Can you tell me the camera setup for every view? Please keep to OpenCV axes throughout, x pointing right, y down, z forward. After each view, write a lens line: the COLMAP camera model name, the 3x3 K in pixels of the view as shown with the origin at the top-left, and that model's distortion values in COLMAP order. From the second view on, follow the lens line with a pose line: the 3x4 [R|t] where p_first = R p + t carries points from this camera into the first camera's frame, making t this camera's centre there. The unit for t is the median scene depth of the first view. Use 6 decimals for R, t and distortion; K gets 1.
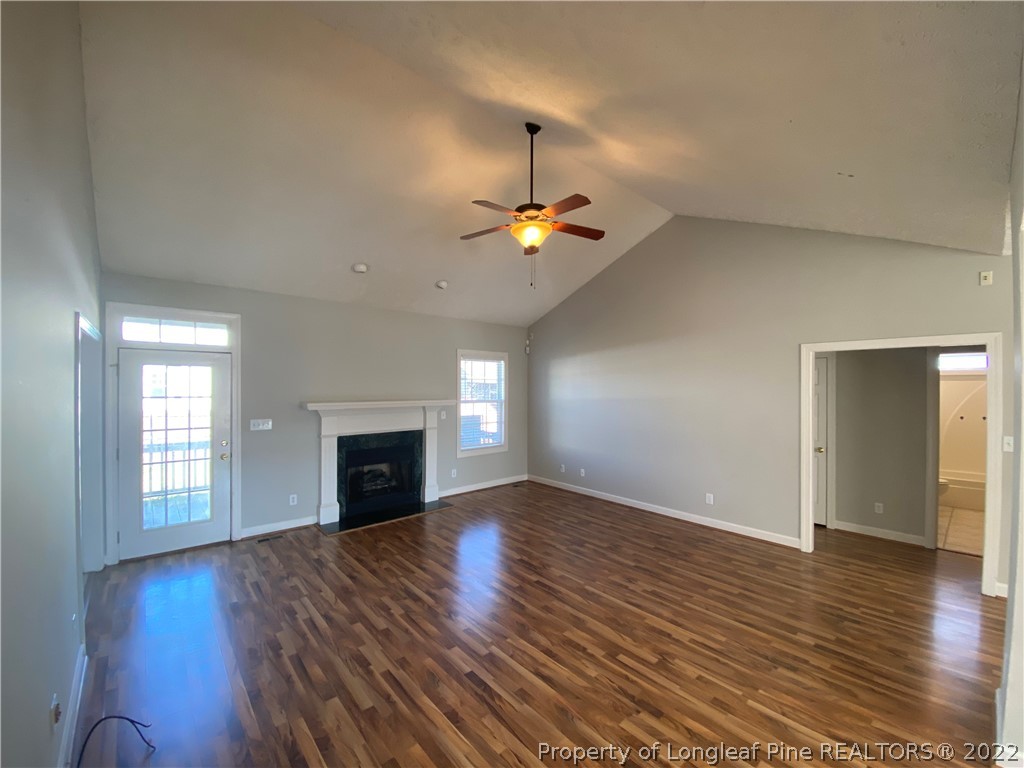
lens RADIAL K [[416.3, 0, 511.2], [0, 416.3, 380.9], [0, 0, 1]] dist [0.008066, -0.013120]
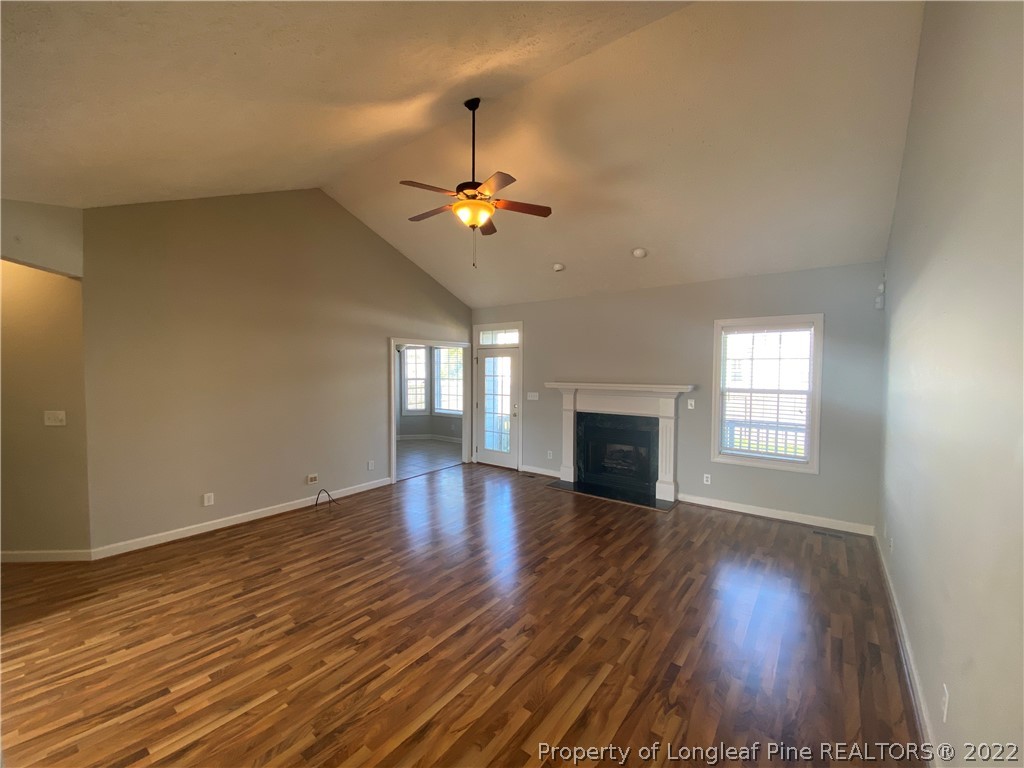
lens RADIAL K [[416.3, 0, 510.1], [0, 416.3, 385.1], [0, 0, 1]] dist [0.008066, -0.013120]
pose [[0.202489, 0.034279, -0.978684, 0.896634], [0.011768, 0.999230, 0.037434, 0.014251], [0.979214, -0.019097, 0.201930, 0.754047]]
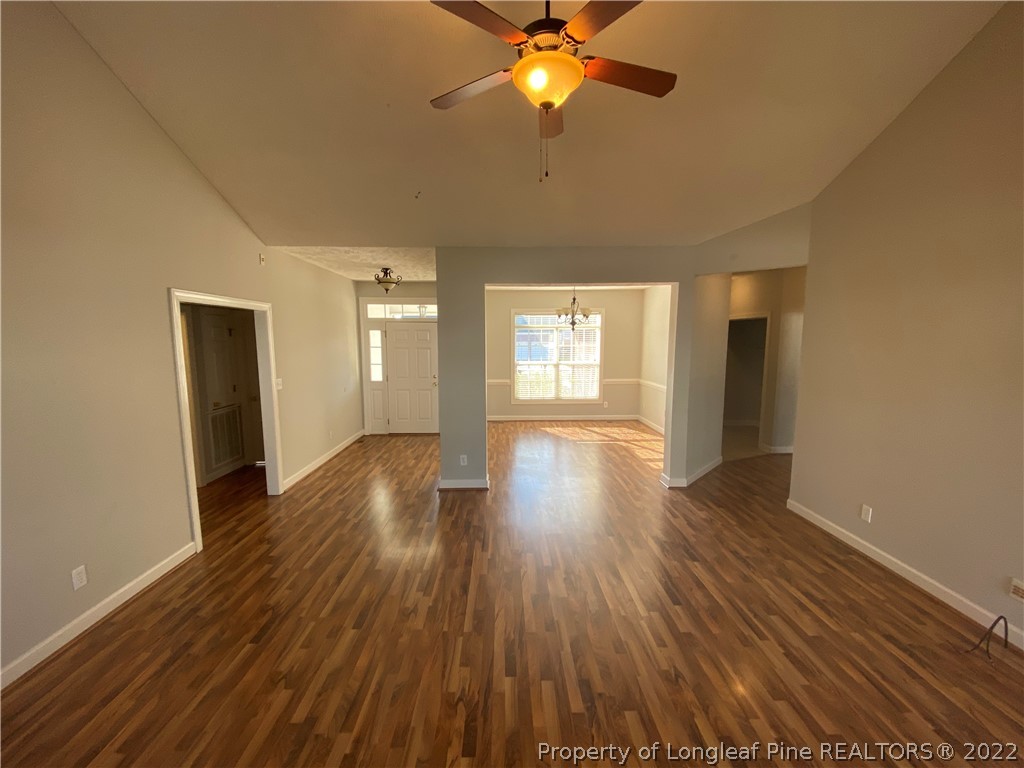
lens RADIAL K [[416.3, 0, 507.0], [0, 416.3, 390.8], [0, 0, 1]] dist [0.008066, -0.013120]
pose [[-0.759652, -0.080610, 0.645314, -0.263295], [-0.007300, 0.993282, 0.115484, 0.002779], [-0.650289, 0.083018, -0.755138, 1.285177]]
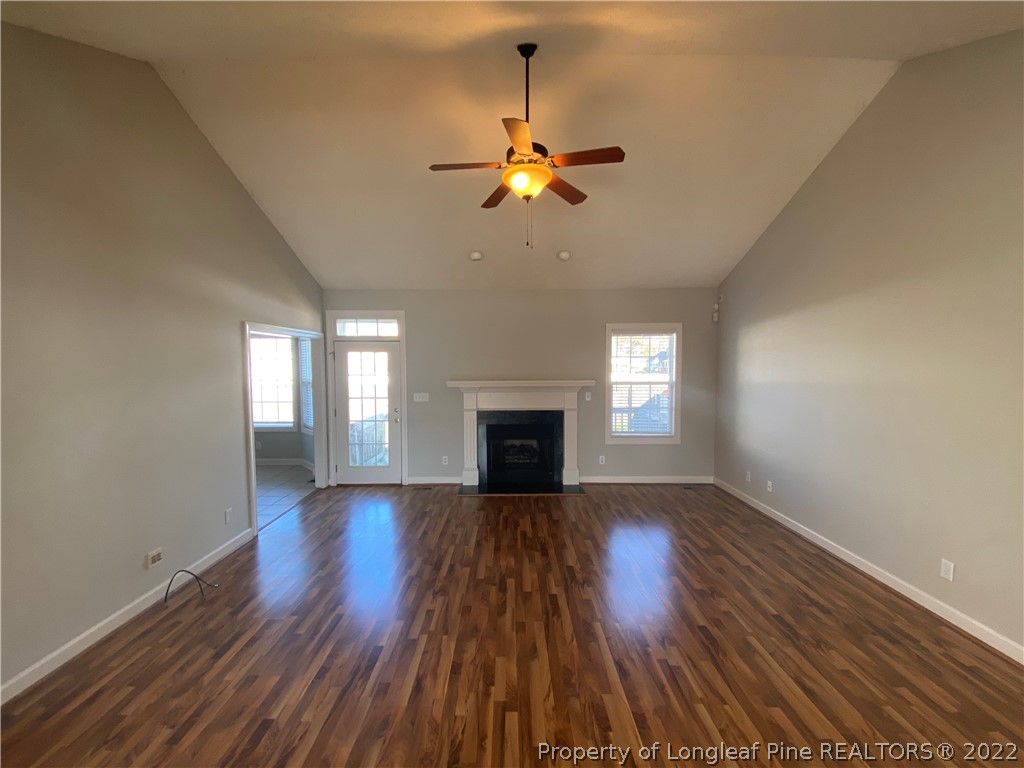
lens RADIAL K [[416.3, 0, 509.3], [0, 416.3, 384.0], [0, 0, 1]] dist [0.008066, -0.013120]
pose [[0.752179, 0.024912, -0.658488, 0.493150], [0.015844, 0.998313, 0.055867, -0.000407], [0.658768, -0.052455, 0.750515, 0.288931]]
